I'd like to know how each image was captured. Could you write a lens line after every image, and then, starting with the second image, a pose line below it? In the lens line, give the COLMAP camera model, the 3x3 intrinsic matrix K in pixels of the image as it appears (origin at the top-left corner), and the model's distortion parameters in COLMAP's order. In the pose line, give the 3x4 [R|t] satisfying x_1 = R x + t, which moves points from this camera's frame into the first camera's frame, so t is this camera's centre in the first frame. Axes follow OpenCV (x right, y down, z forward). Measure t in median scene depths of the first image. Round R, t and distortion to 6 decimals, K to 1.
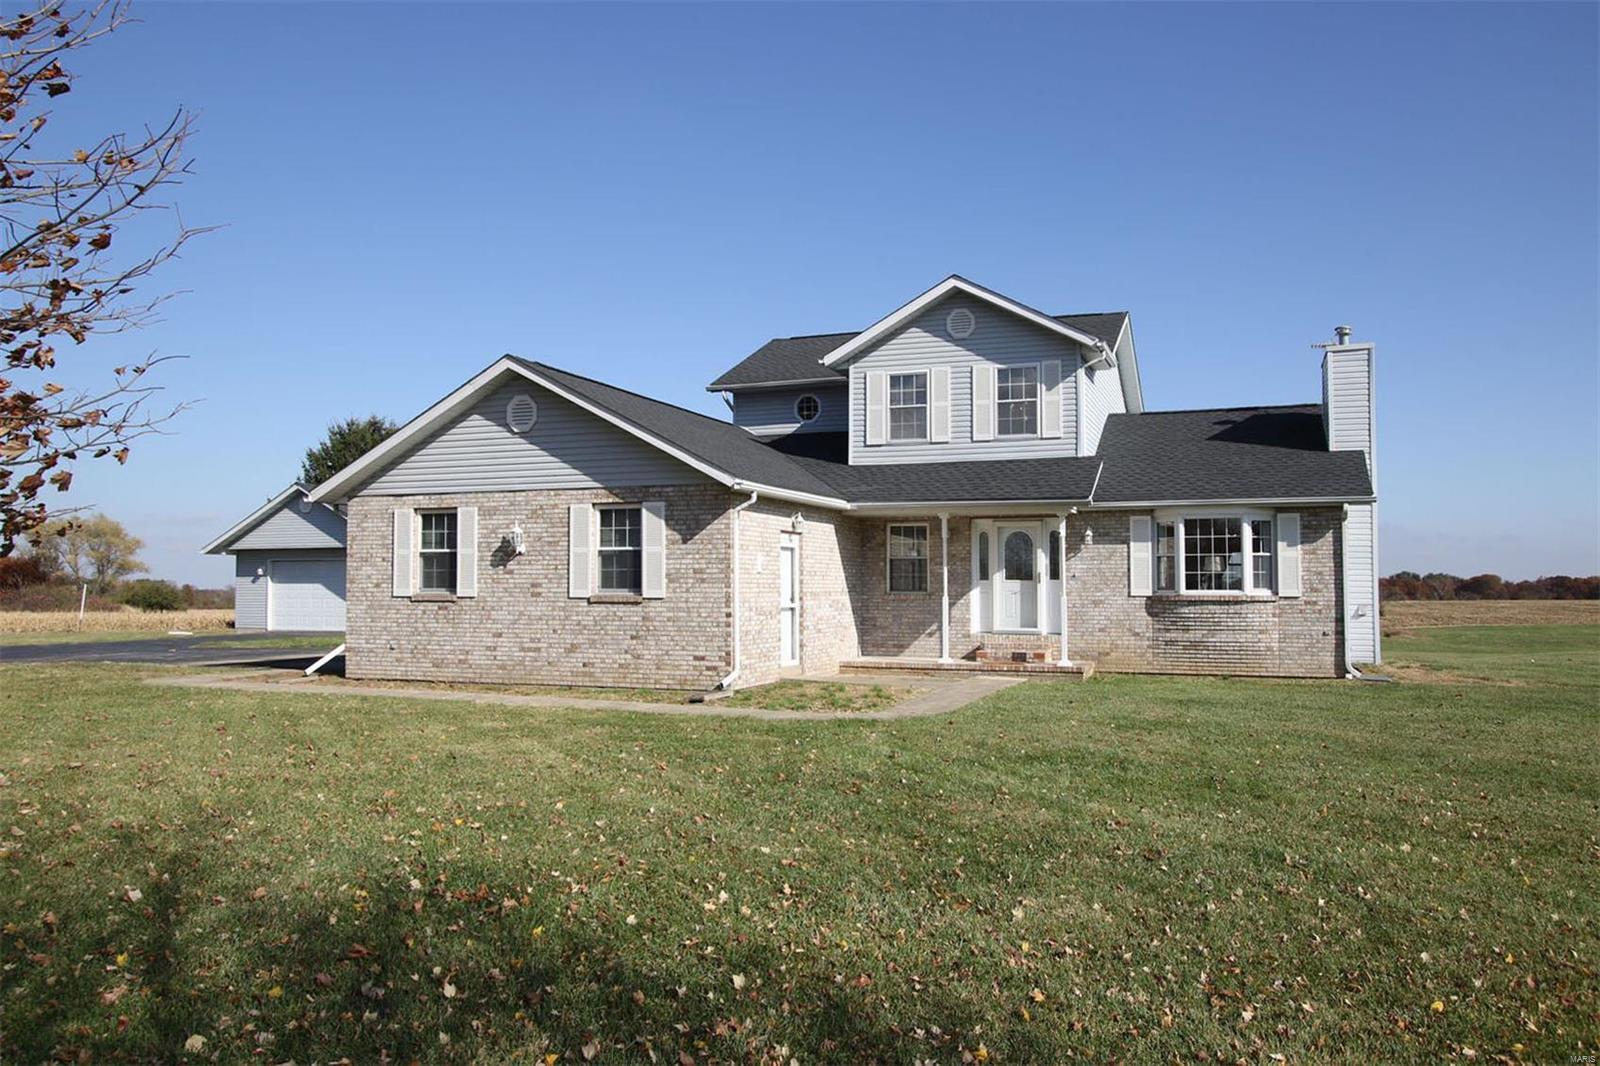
lens RADIAL K [[1113.8, 0, 797.4], [0, 1113.8, 538.0], [0, 0, 1]] dist [0.001540, 0.000390]
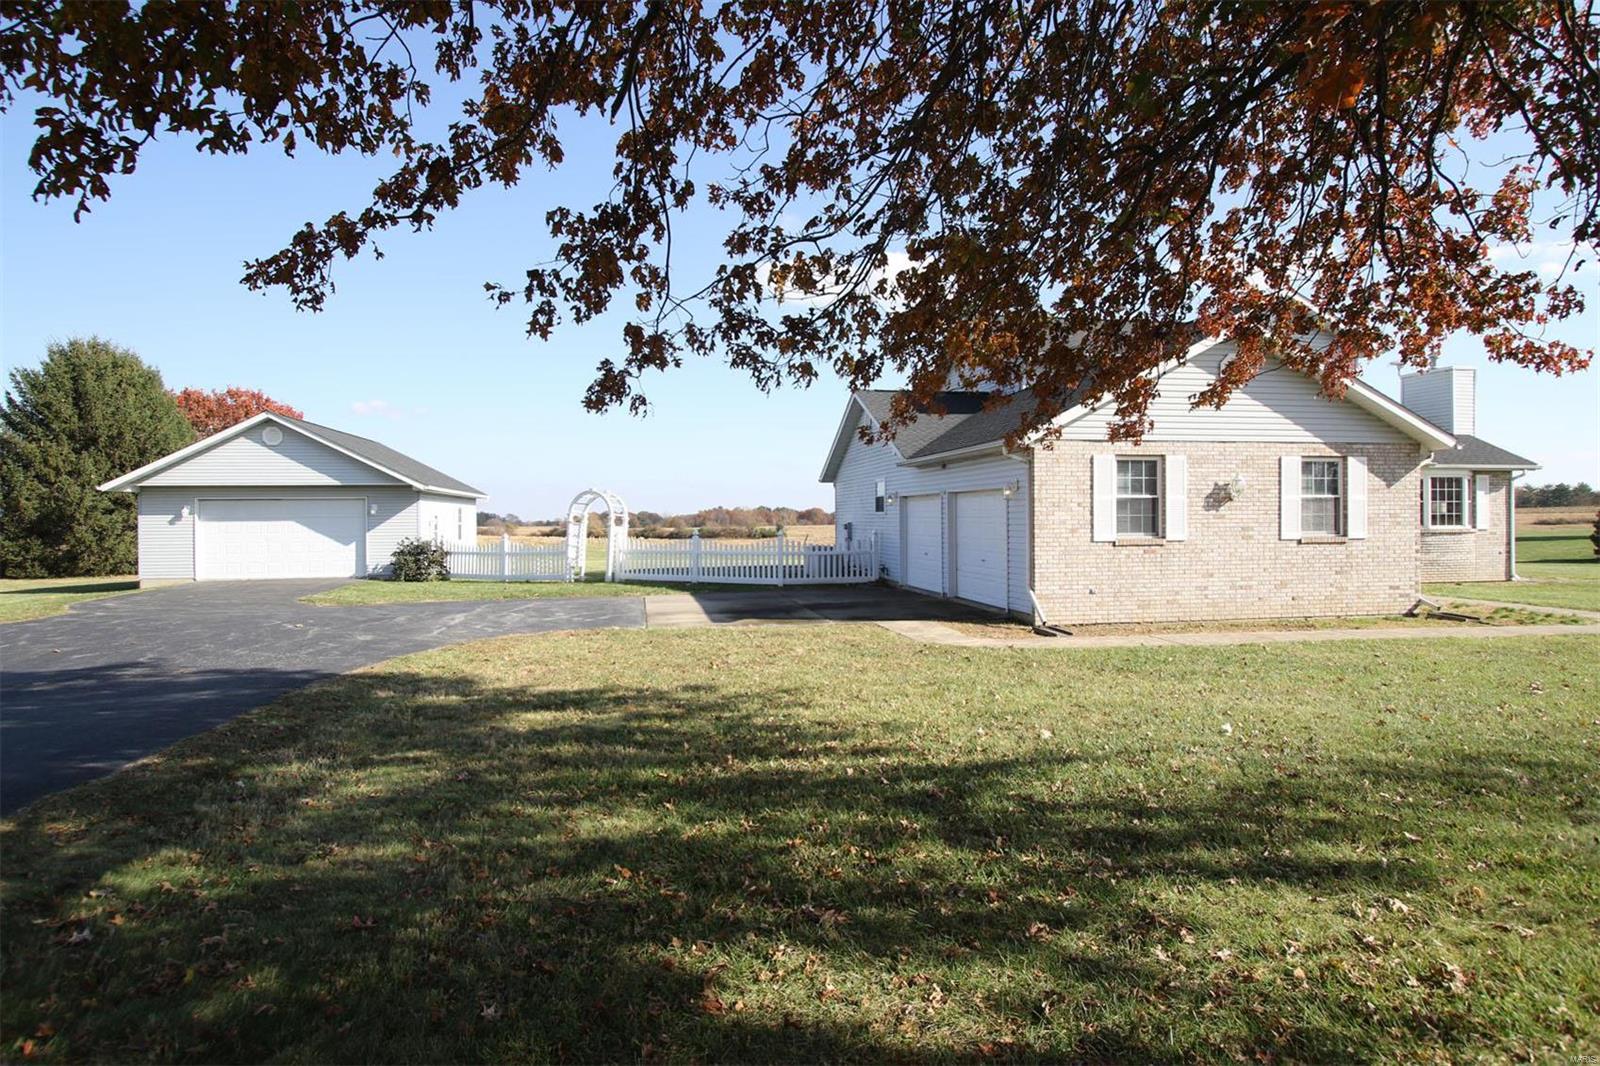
lens RADIAL K [[848.1, 0, 802.5], [0, 848.1, 524.6], [0, 0, 1]] dist [0.002727, 0.000064]
pose [[0.863317, -0.011005, 0.504542, -0.994416], [-0.015014, 0.998760, 0.047476, 0.004897], [-0.504439, -0.048562, 0.862081, 0.479397]]
